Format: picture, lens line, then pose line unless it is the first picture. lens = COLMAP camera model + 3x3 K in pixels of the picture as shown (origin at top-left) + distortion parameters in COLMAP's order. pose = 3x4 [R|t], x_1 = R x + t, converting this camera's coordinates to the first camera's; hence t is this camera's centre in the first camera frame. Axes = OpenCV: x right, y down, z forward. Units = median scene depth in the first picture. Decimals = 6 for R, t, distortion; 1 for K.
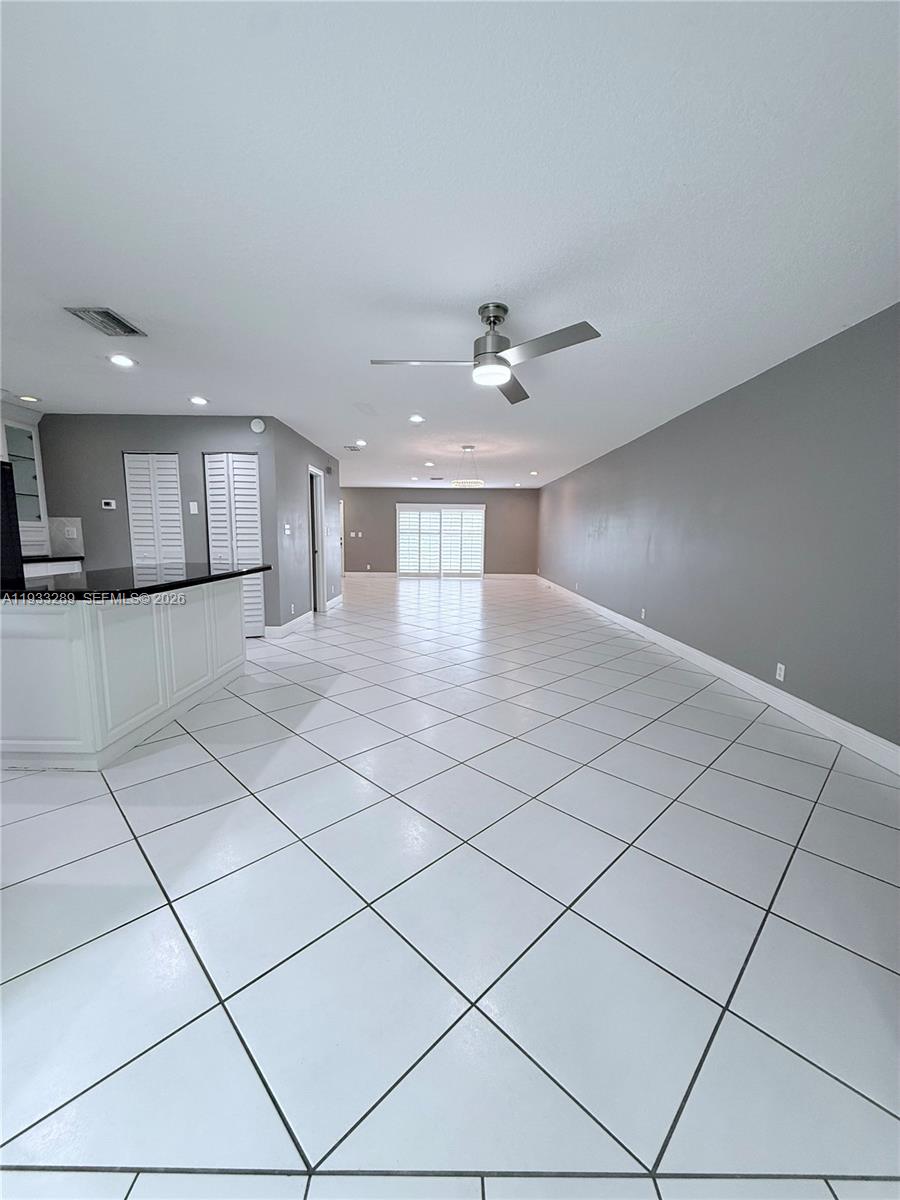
lens RADIAL K [[479.0, 0, 447.9], [0, 479.0, 600.1], [0, 0, 1]] dist [0.003328, 0.000147]
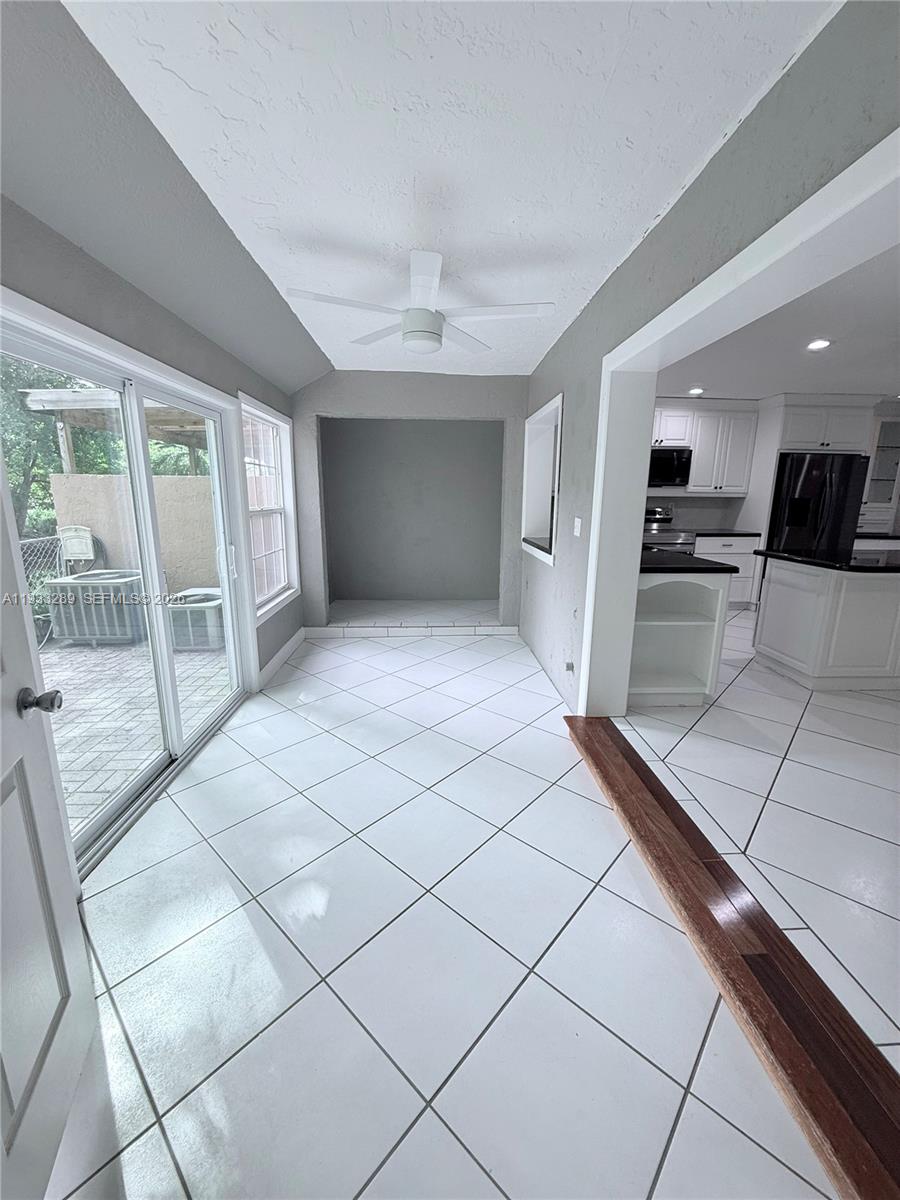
lens RADIAL K [[479.0, 0, 449.8], [0, 479.0, 598.5], [0, 0, 1]] dist [0.003328, 0.000147]
pose [[0.056560, 0.202535, -0.977640, 0.233250], [-0.147445, 0.970165, 0.192456, -0.008676], [0.987452, 0.133263, 0.084735, -0.087656]]
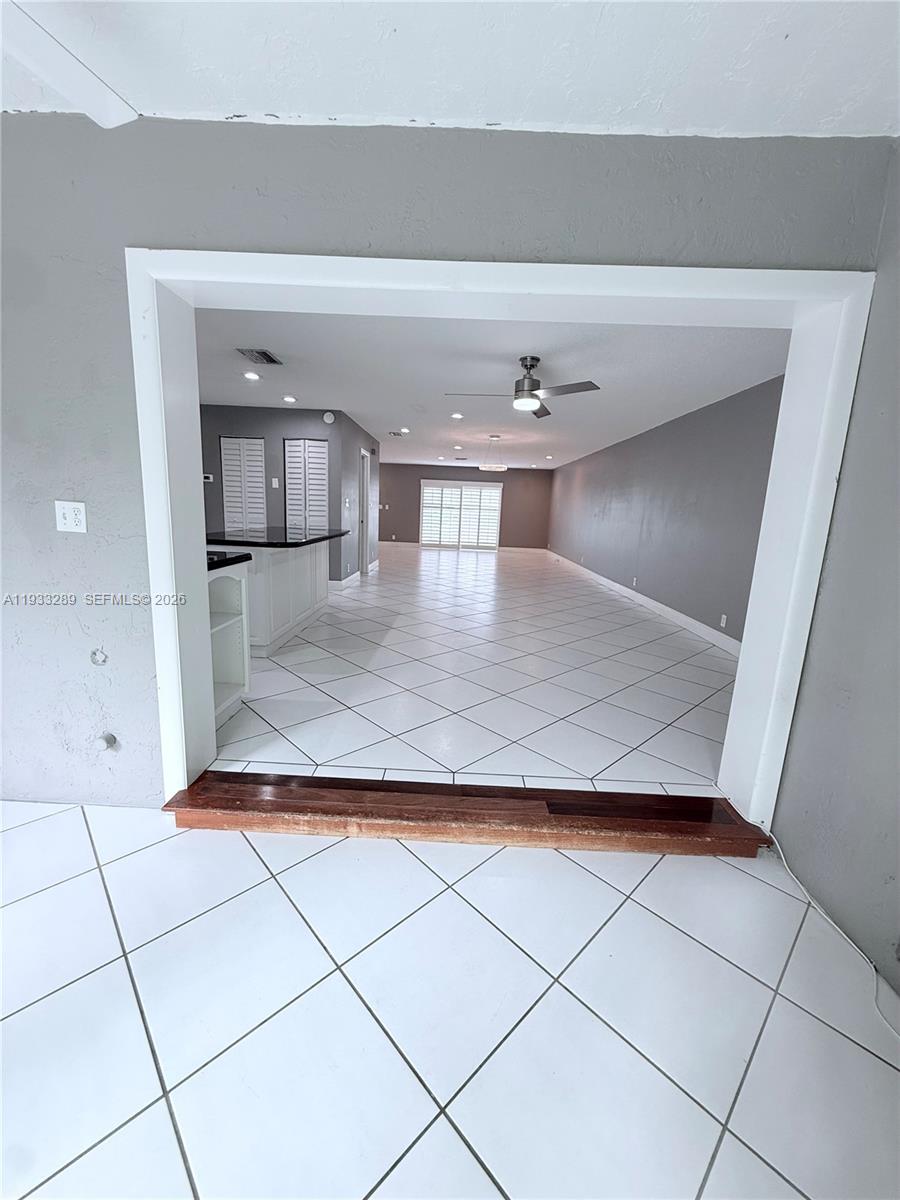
lens RADIAL K [[479.0, 0, 448.9], [0, 479.0, 599.4], [0, 0, 1]] dist [0.003328, 0.000147]
pose [[0.999310, 0.035445, -0.011070, -0.052502], [-0.034817, 0.998012, 0.052539, 0.026845], [0.012911, -0.052117, 0.998558, -0.240282]]
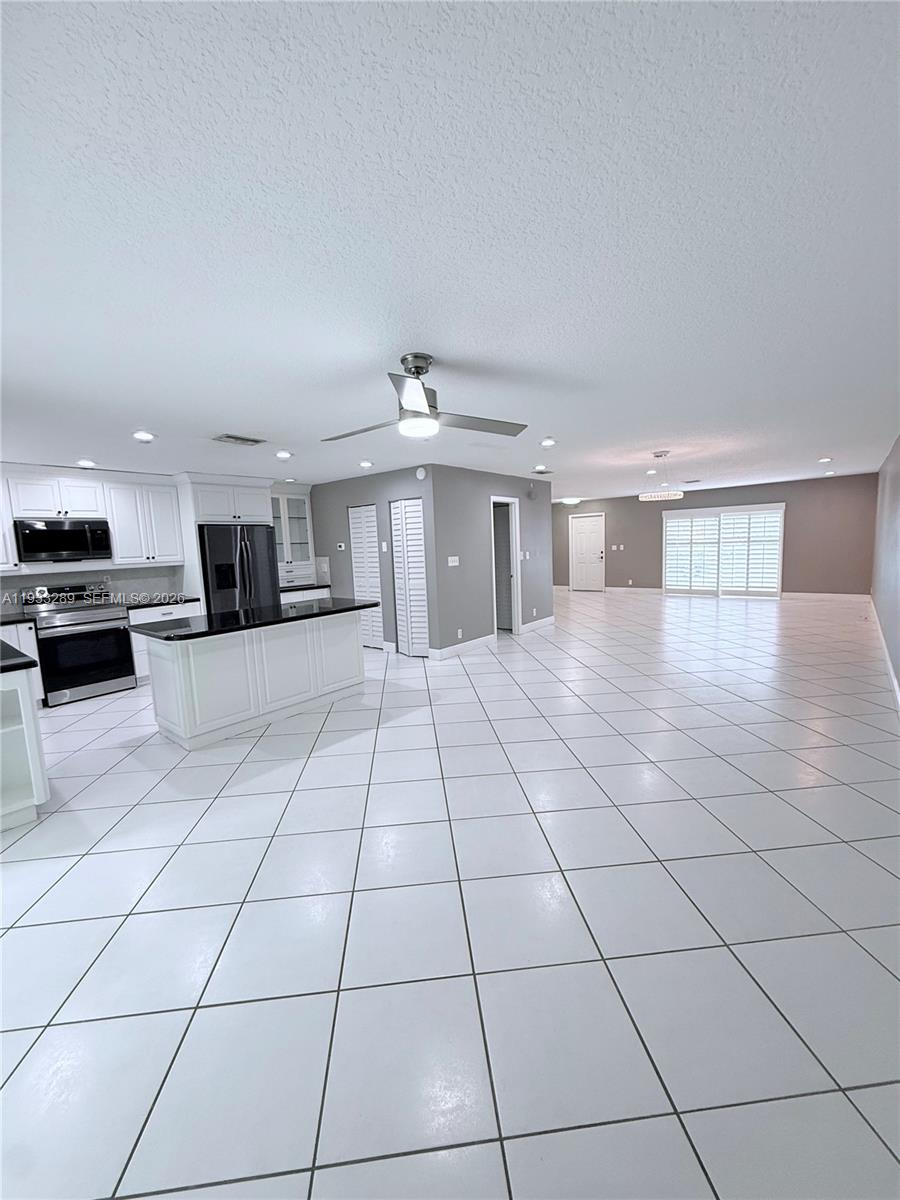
lens RADIAL K [[479.0, 0, 448.4], [0, 479.0, 599.7], [0, 0, 1]] dist [0.003328, 0.000147]
pose [[0.769868, 0.033532, -0.637321, 0.364044], [-0.037302, 0.999276, 0.007516, -0.069077], [0.637112, 0.017987, 0.770561, 0.155519]]
